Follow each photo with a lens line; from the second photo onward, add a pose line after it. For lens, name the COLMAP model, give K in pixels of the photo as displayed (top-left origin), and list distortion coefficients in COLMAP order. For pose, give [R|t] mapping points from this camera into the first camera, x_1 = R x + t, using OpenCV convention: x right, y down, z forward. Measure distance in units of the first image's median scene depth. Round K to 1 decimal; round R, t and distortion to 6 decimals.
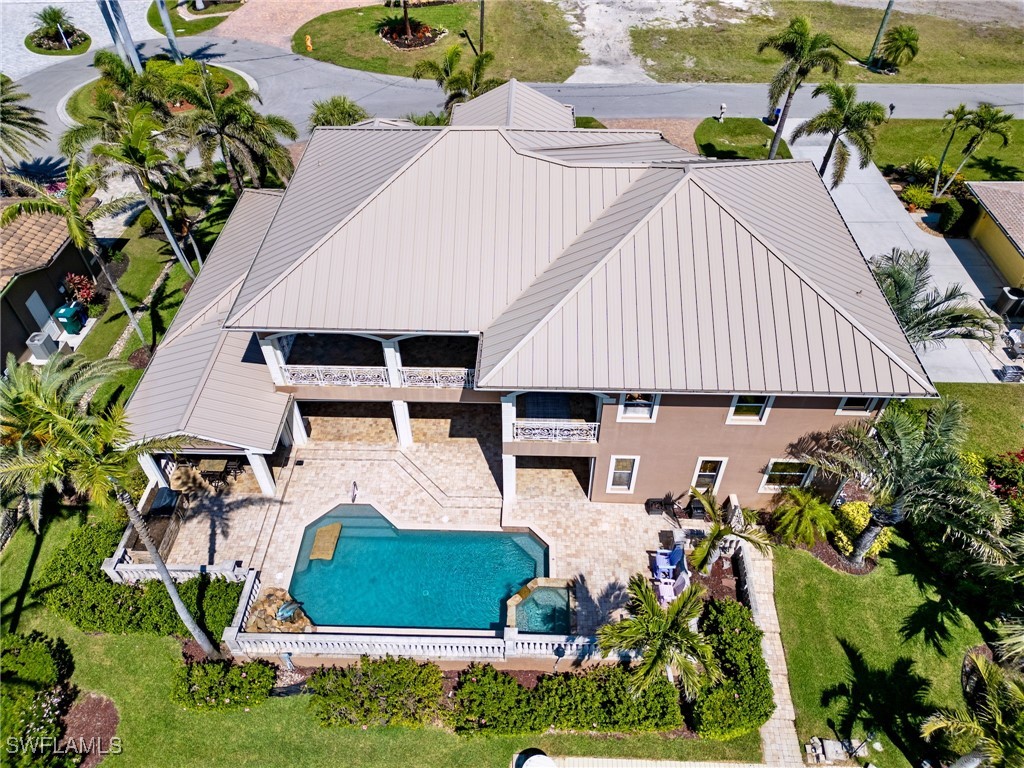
lens RADIAL K [[721.6, 0, 512.0], [0, 721.6, 379.3], [0, 0, 1]] dist [0.030569, 0.001124]
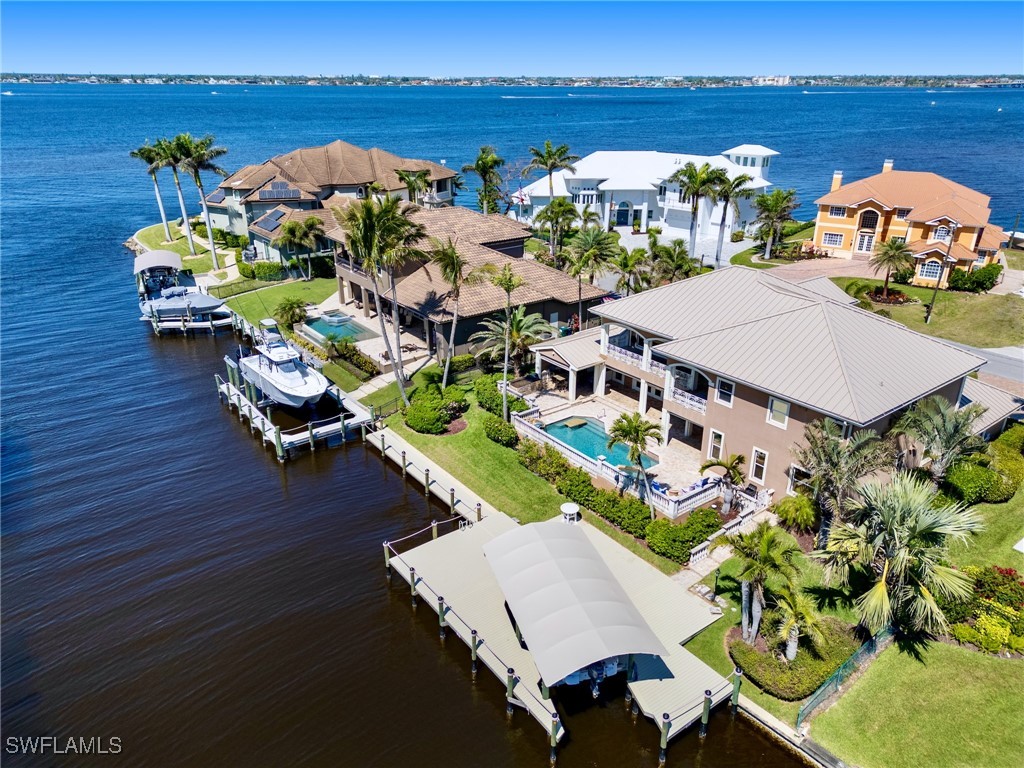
lens RADIAL K [[724.5, 0, 509.1], [0, 724.5, 375.4], [0, 0, 1]] dist [0.084224, -0.090932]
pose [[0.628196, 0.302058, -0.717029, 1.040721], [-0.553372, 0.821281, -0.138840, 0.508691], [0.546945, 0.484003, 0.683076, -0.529898]]
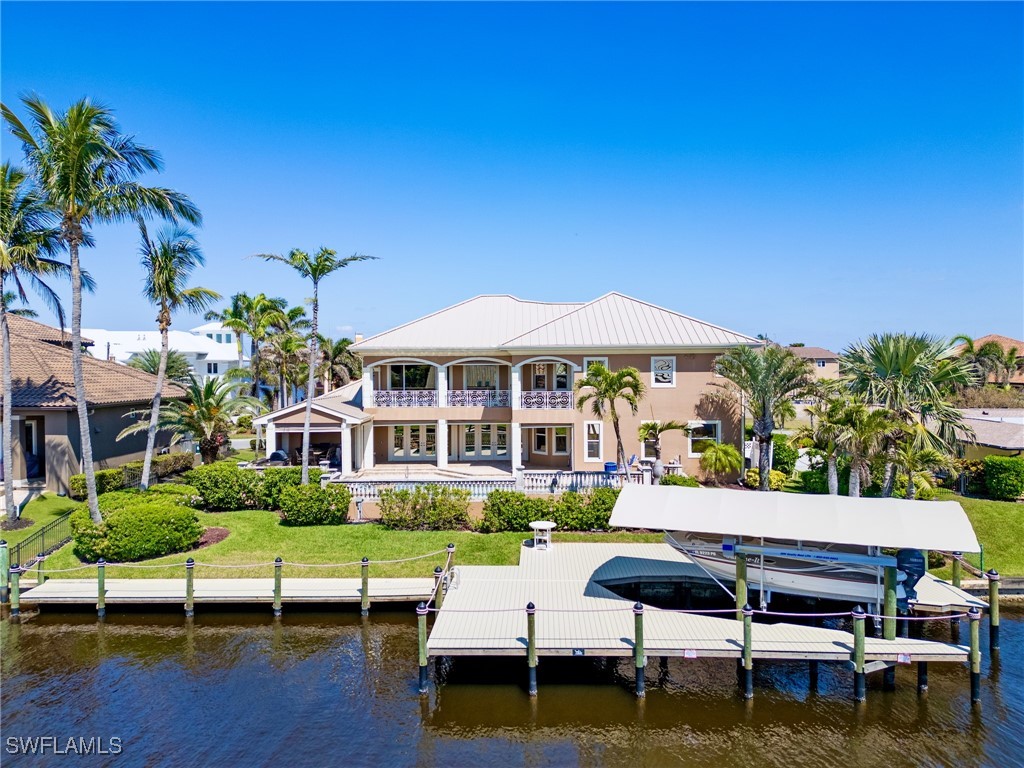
lens RADIAL K [[724.5, 0, 509.1], [0, 724.5, 375.4], [0, 0, 1]] dist [0.084224, -0.090932]
pose [[0.999976, -0.000357, 0.006978, -0.029861], [0.005110, 0.718365, -0.695647, 1.076162], [-0.004764, 0.695666, 0.718350, -0.161112]]
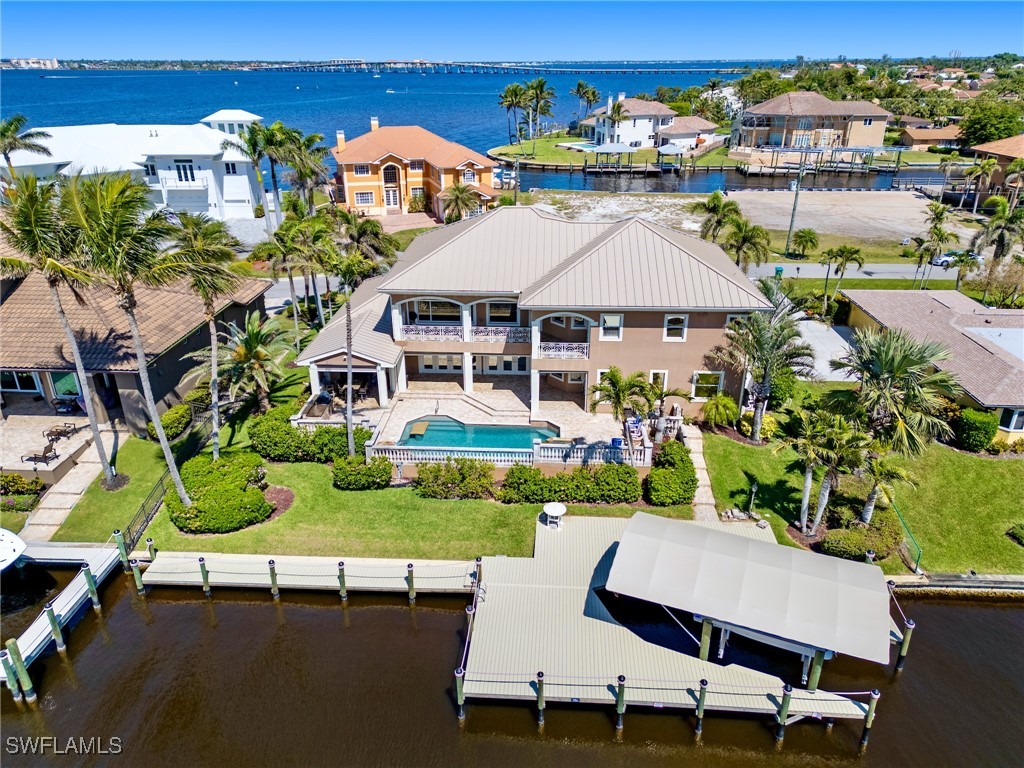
lens RADIAL K [[724.5, 0, 509.1], [0, 724.5, 375.4], [0, 0, 1]] dist [0.084224, -0.090932]
pose [[0.999703, 0.012132, -0.021129, -0.029292], [-0.019058, 0.929654, -0.367940, 0.719457], [0.015178, 0.368234, 0.929609, -0.534229]]
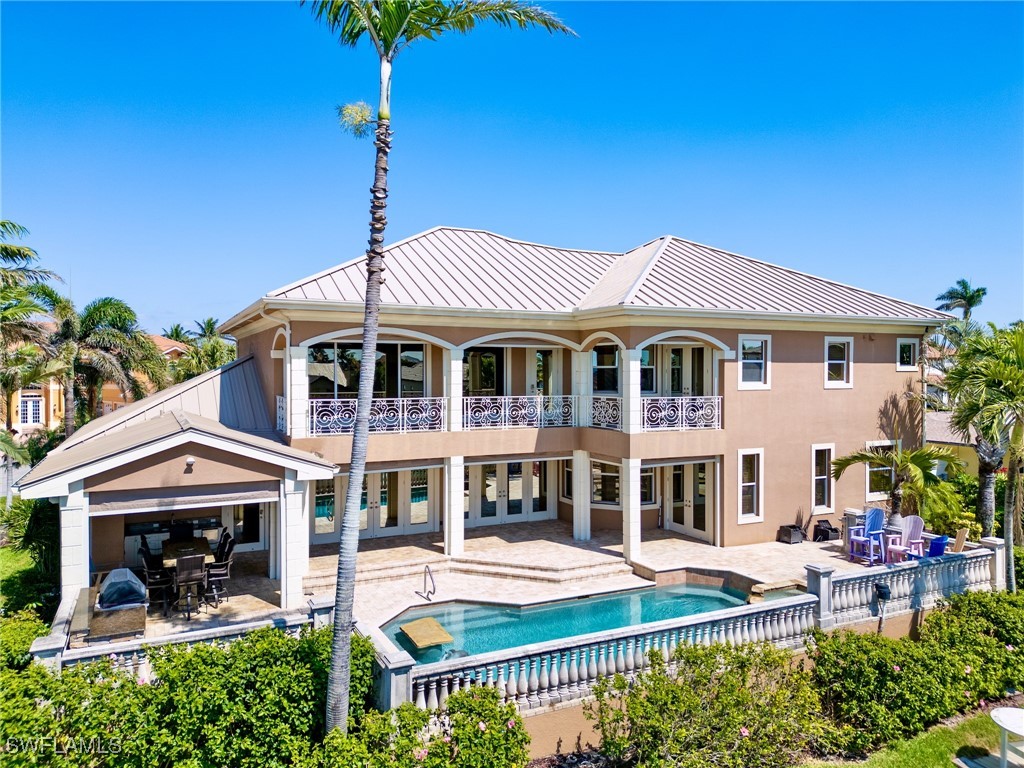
lens RADIAL K [[724.5, 0, 509.1], [0, 724.5, 375.4], [0, 0, 1]] dist [0.084224, -0.090932]
pose [[0.886666, 0.001313, 0.462409, -0.481949], [0.322304, 0.715307, -0.620045, 0.474913], [-0.331579, 0.698809, 0.633815, 0.479144]]
